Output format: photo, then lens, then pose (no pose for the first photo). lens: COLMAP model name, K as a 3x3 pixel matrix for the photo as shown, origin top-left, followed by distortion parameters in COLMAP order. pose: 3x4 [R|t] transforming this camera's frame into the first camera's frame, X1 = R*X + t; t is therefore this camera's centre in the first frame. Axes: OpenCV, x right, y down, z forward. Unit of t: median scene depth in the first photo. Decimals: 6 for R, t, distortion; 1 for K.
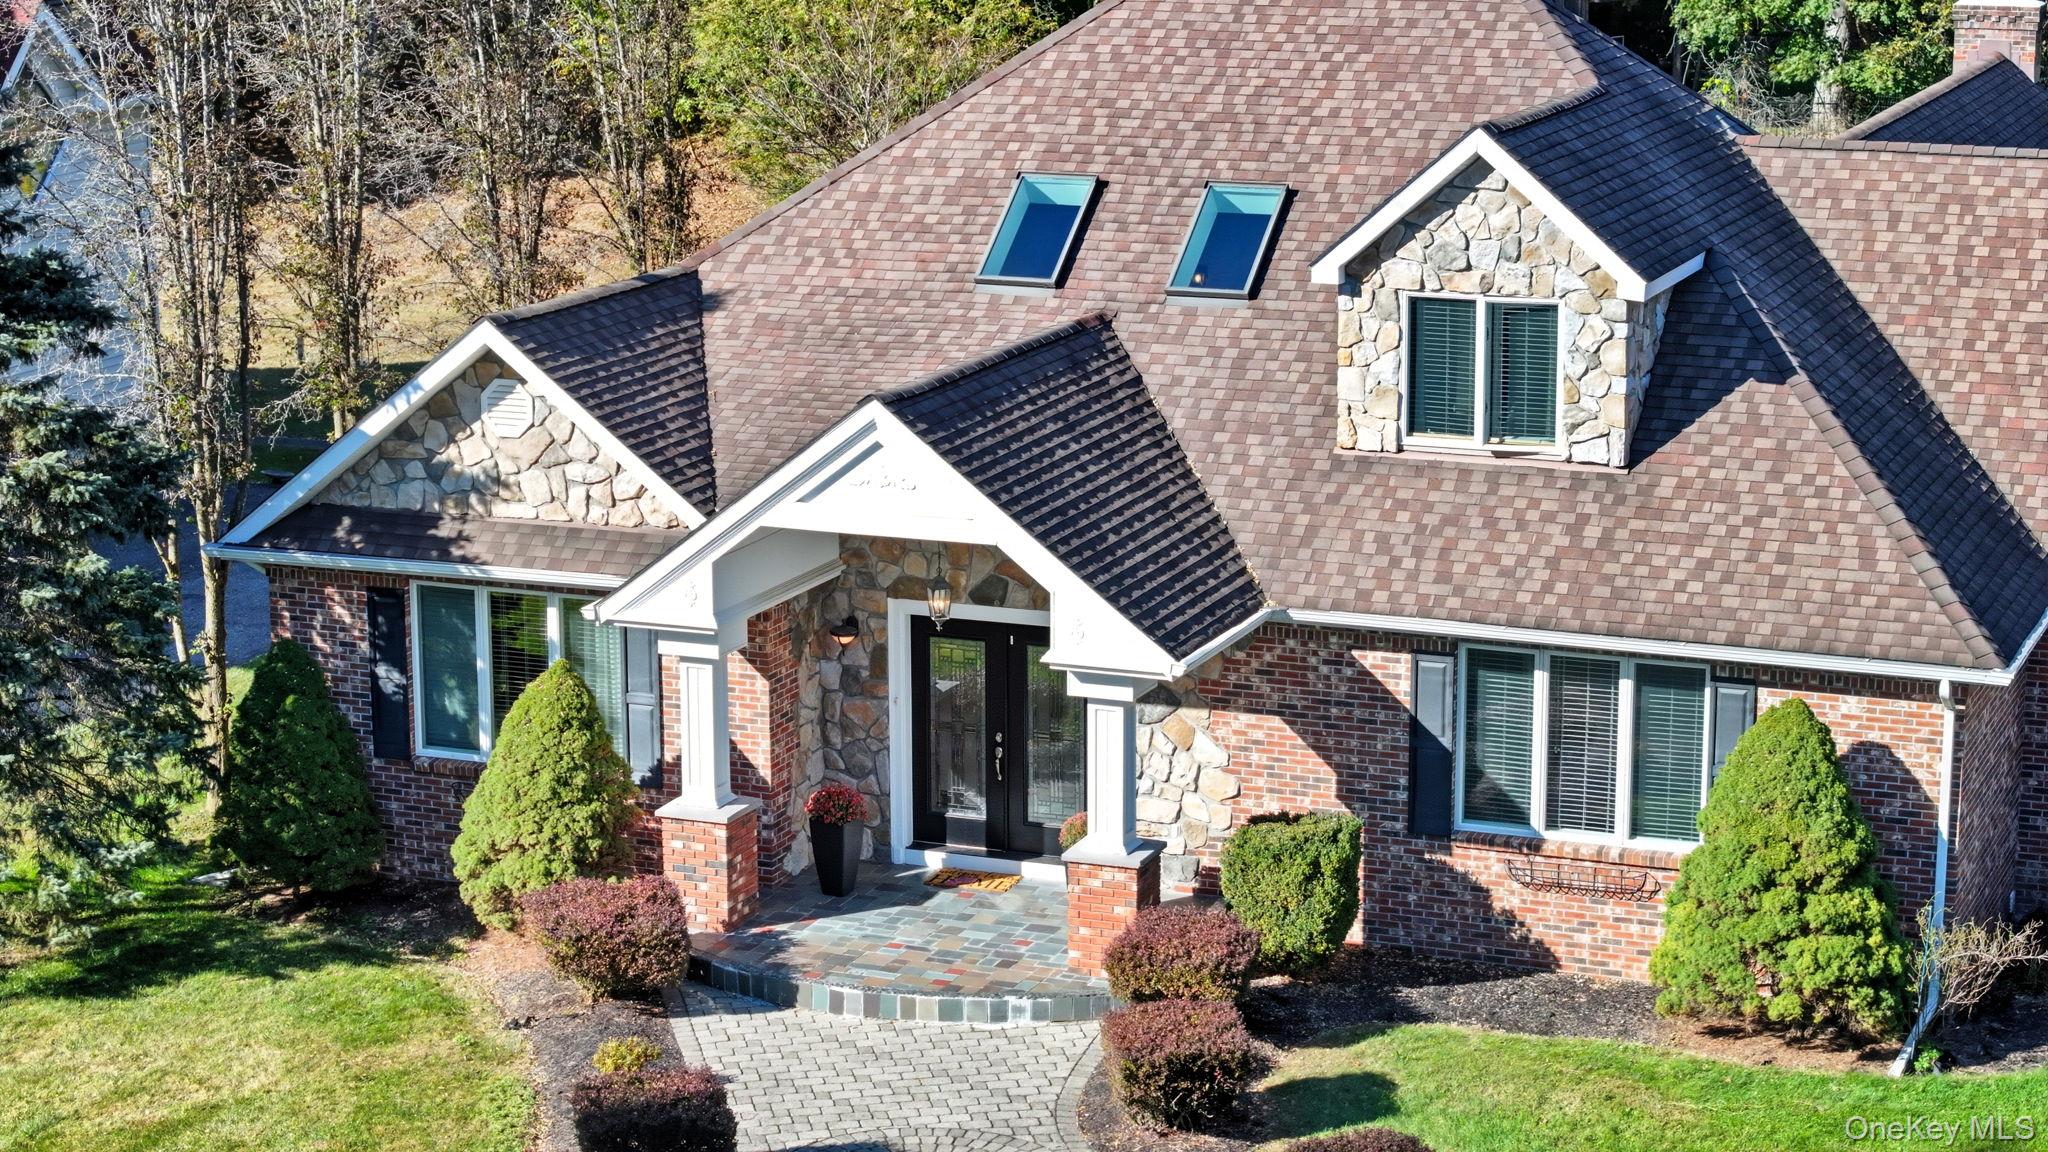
lens RADIAL K [[4030.9, 0, 1058.3], [0, 4030.9, 569.9], [0, 0, 1]] dist [-0.215482, 1.070390]
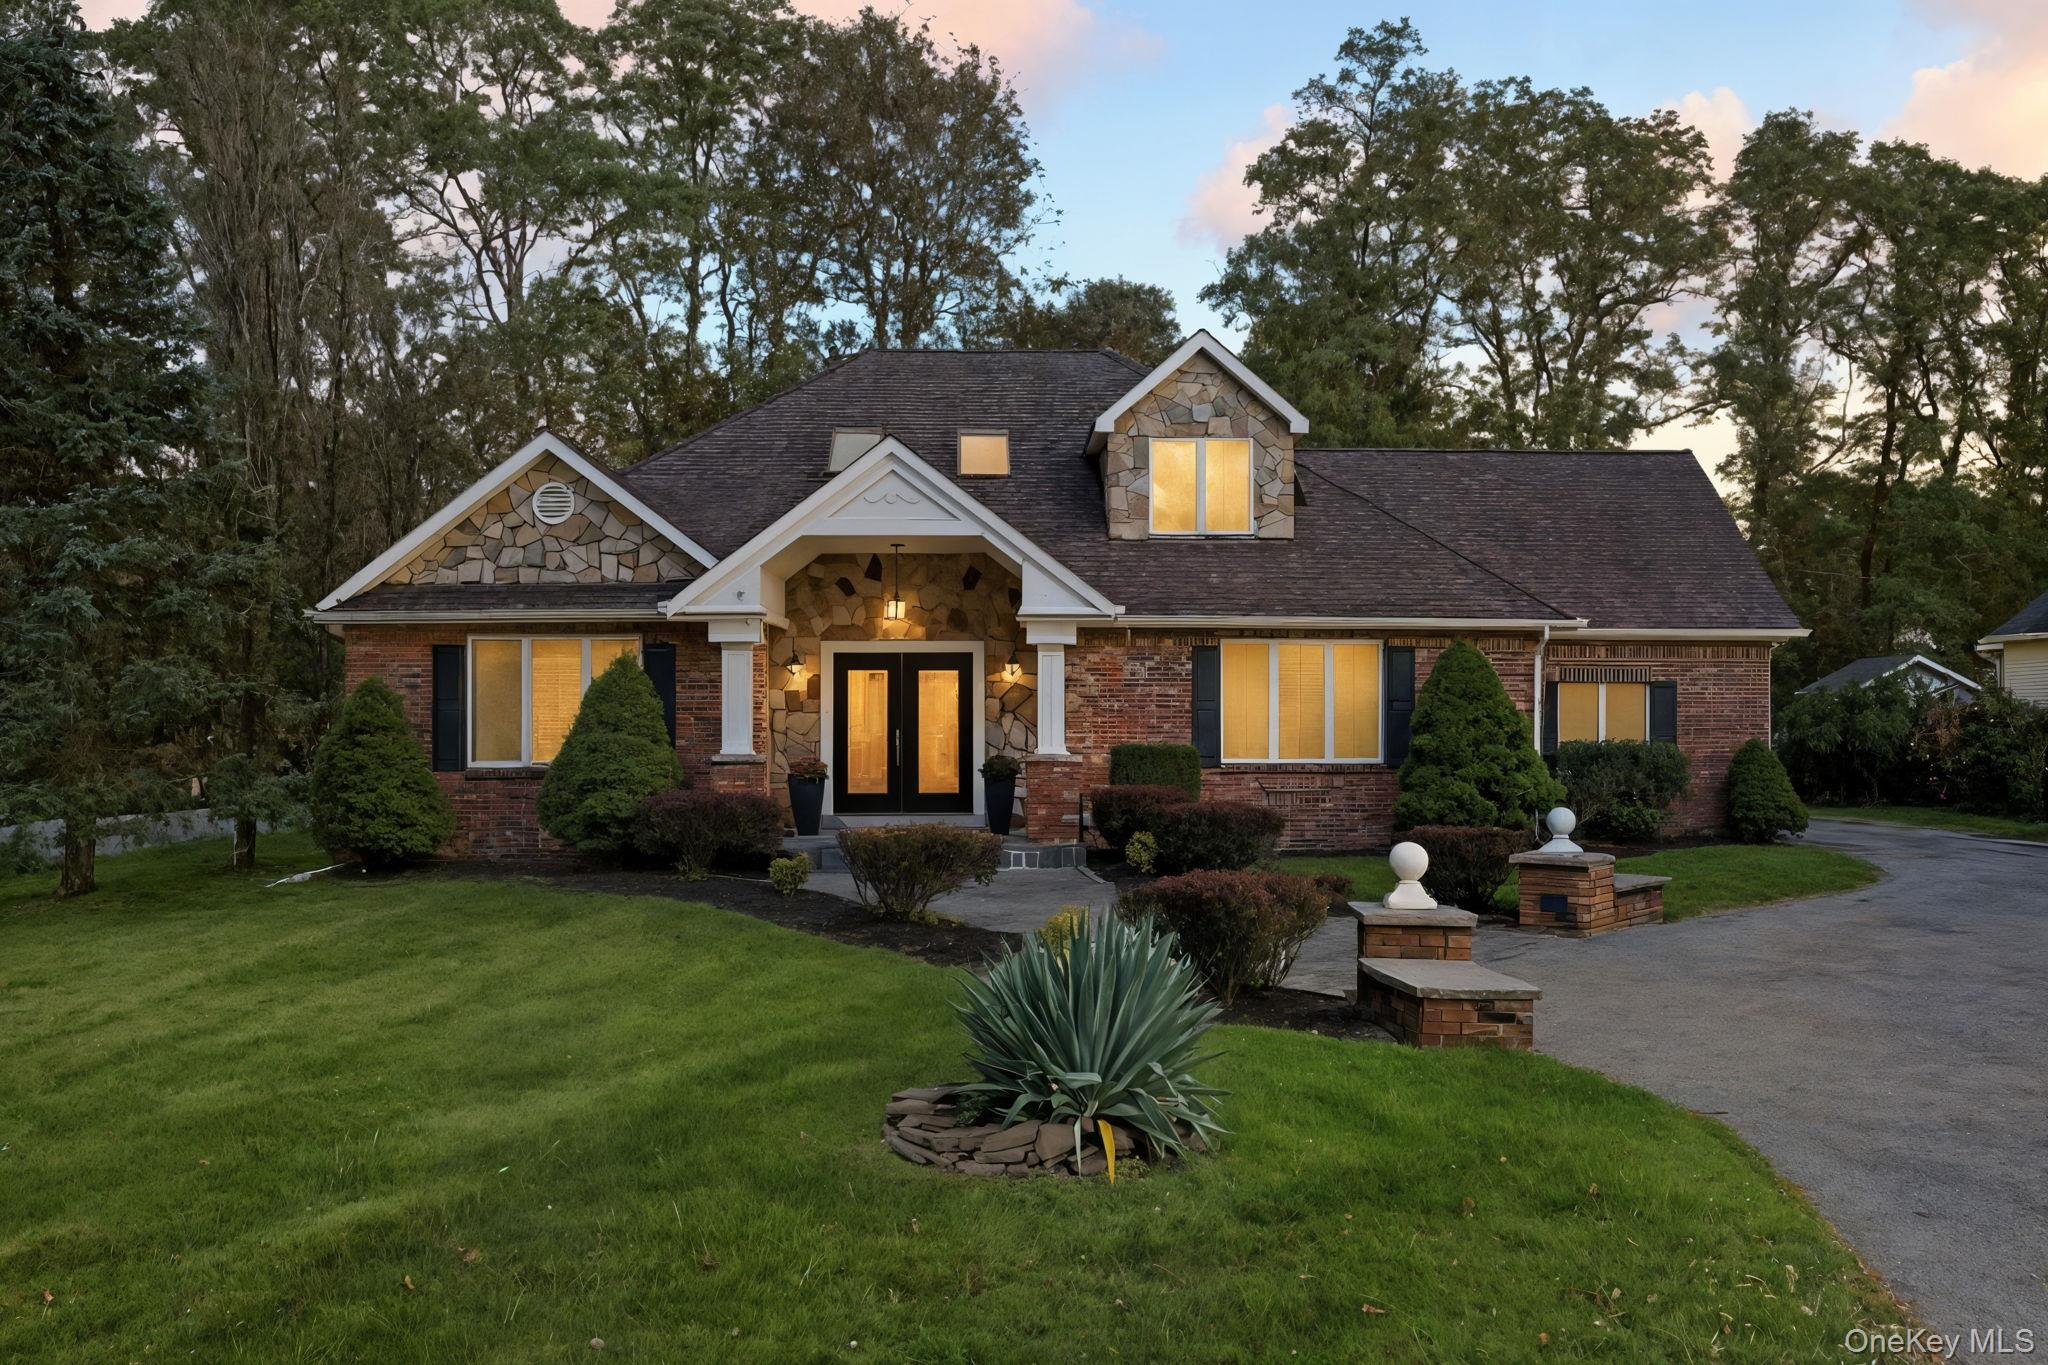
lens RADIAL K [[1694.6, 0, 1038.2], [0, 1694.6, 683.3], [0, 0, 1]] dist [0.006165, -0.007760]
pose [[0.915648, 0.007644, 0.401908, -0.229631], [0.082608, 0.974902, -0.206743, 0.164847], [-0.393401, 0.222504, 0.892035, 0.436302]]
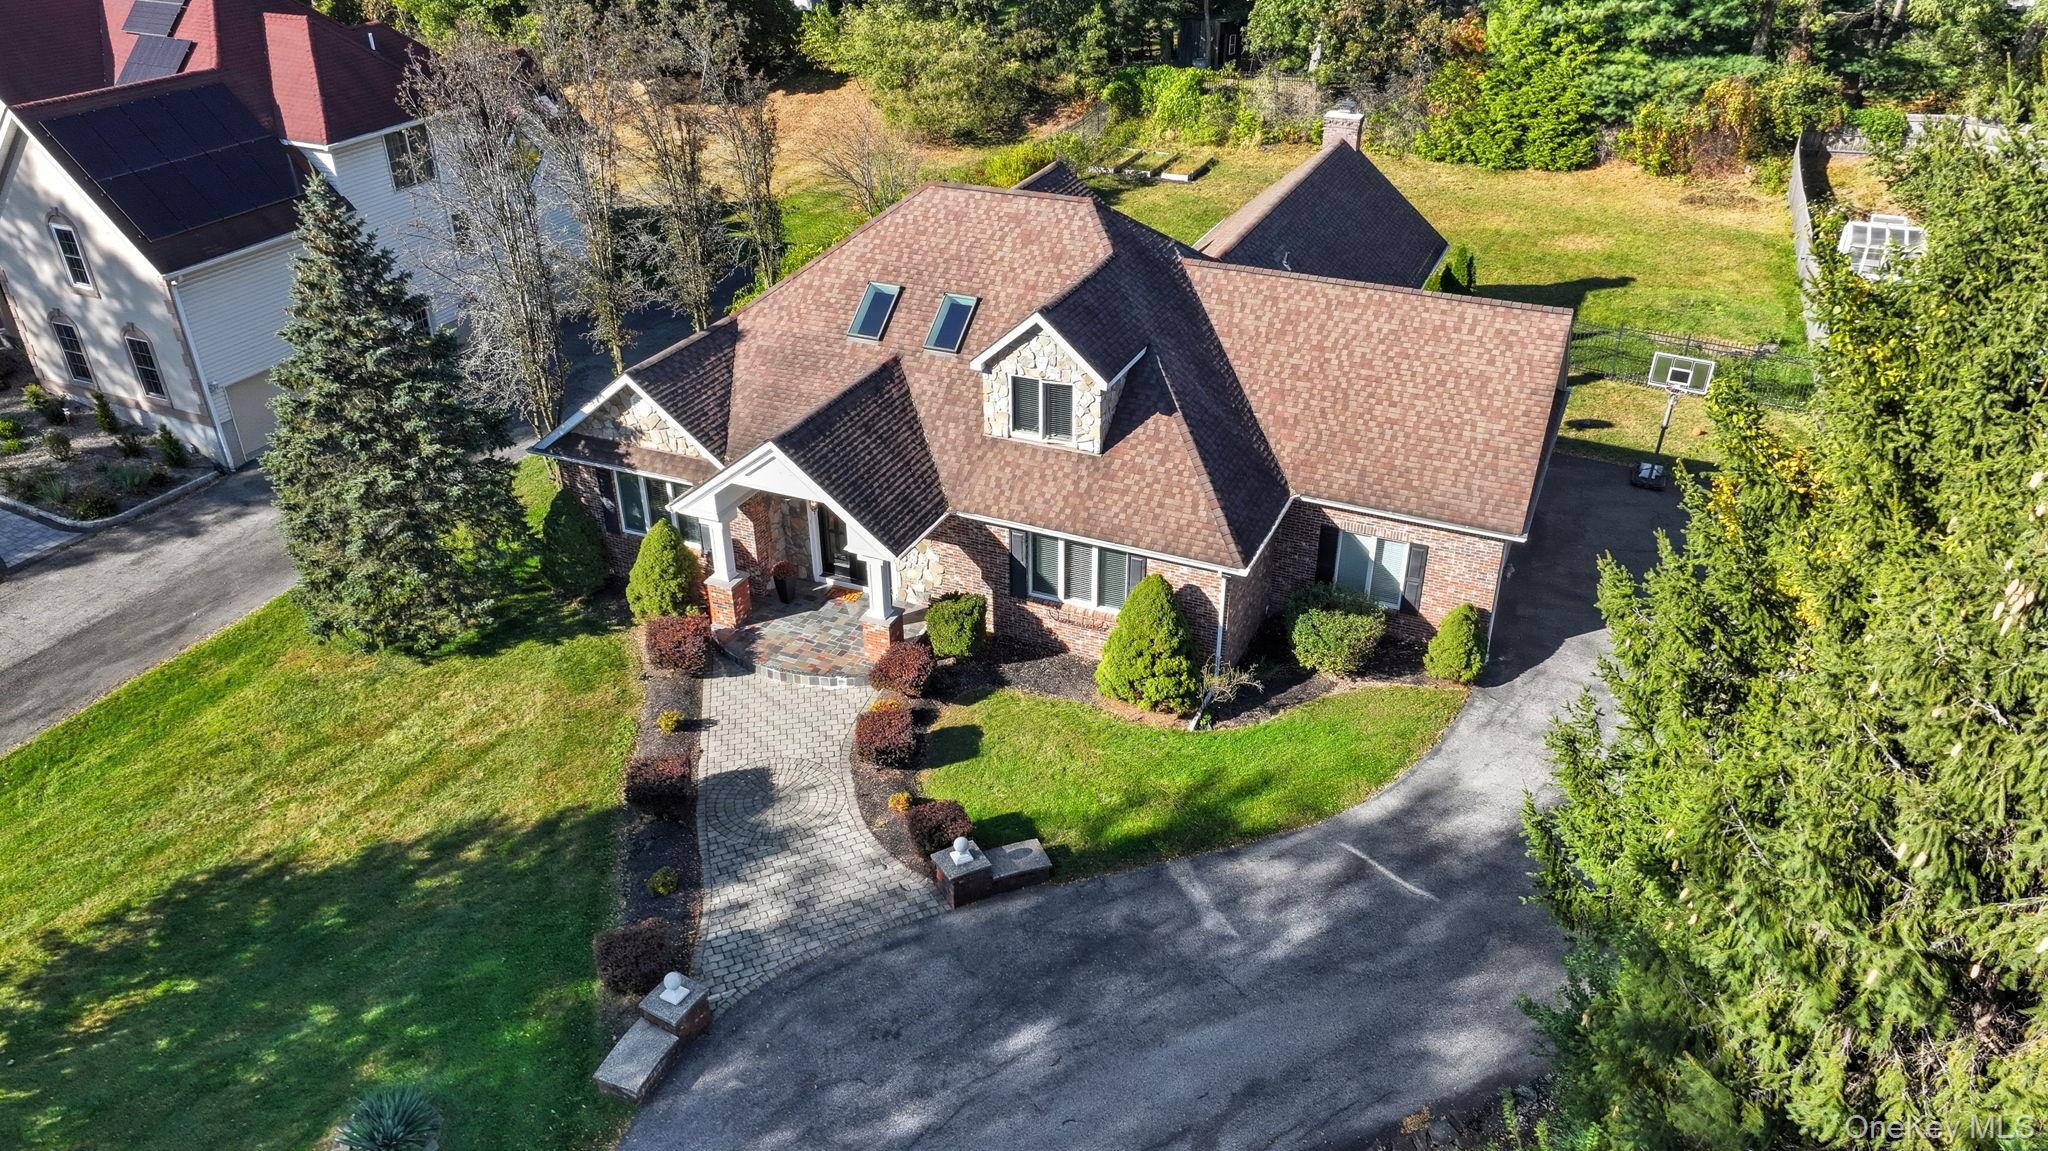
lens RADIAL K [[1427.0, 0, 1032.8], [0, 1427.0, 565.4], [0, 0, 1]] dist [0.003477, 0.002227]
pose [[0.999382, 0.016330, -0.031125, 0.128255], [-0.006331, 0.954671, 0.297597, -0.211508], [0.034573, -0.297216, 0.954184, 0.178115]]
